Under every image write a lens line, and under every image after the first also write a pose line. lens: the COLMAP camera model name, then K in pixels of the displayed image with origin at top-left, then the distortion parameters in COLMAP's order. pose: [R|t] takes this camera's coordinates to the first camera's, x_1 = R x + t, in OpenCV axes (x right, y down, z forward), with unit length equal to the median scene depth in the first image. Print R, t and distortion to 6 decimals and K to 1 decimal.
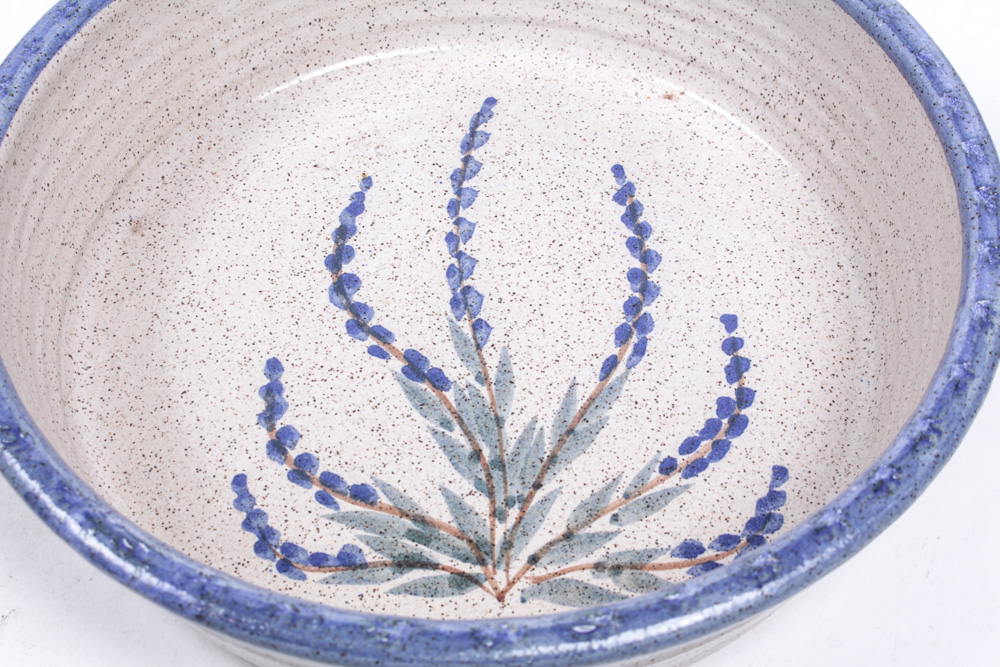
lens RADIAL K [[1557.6, 0, 498.5], [0, 1557.6, 332.9], [0, 0, 1]] dist [-0.048739, 0.000000]
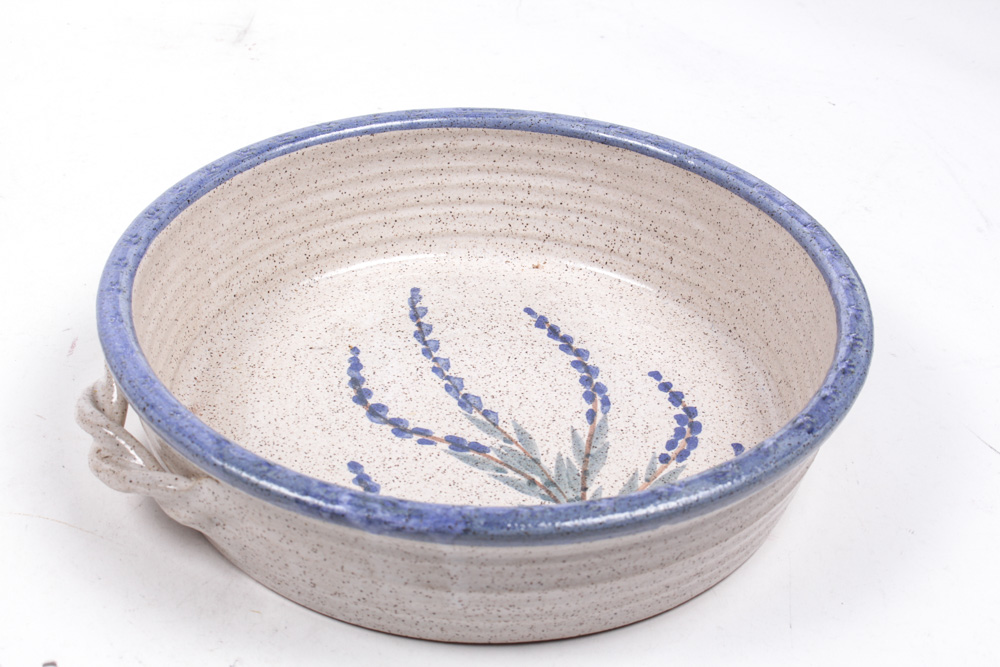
lens RADIAL K [[1557.6, 0, 502.5], [0, 1557.6, 329.8], [0, 0, 1]] dist [-0.048739, 0.000000]
pose [[0.926073, -0.175263, 0.334172, -0.440259], [0.272012, 0.923849, -0.269281, 0.296477], [-0.261530, 0.340273, 0.903226, -0.231062]]
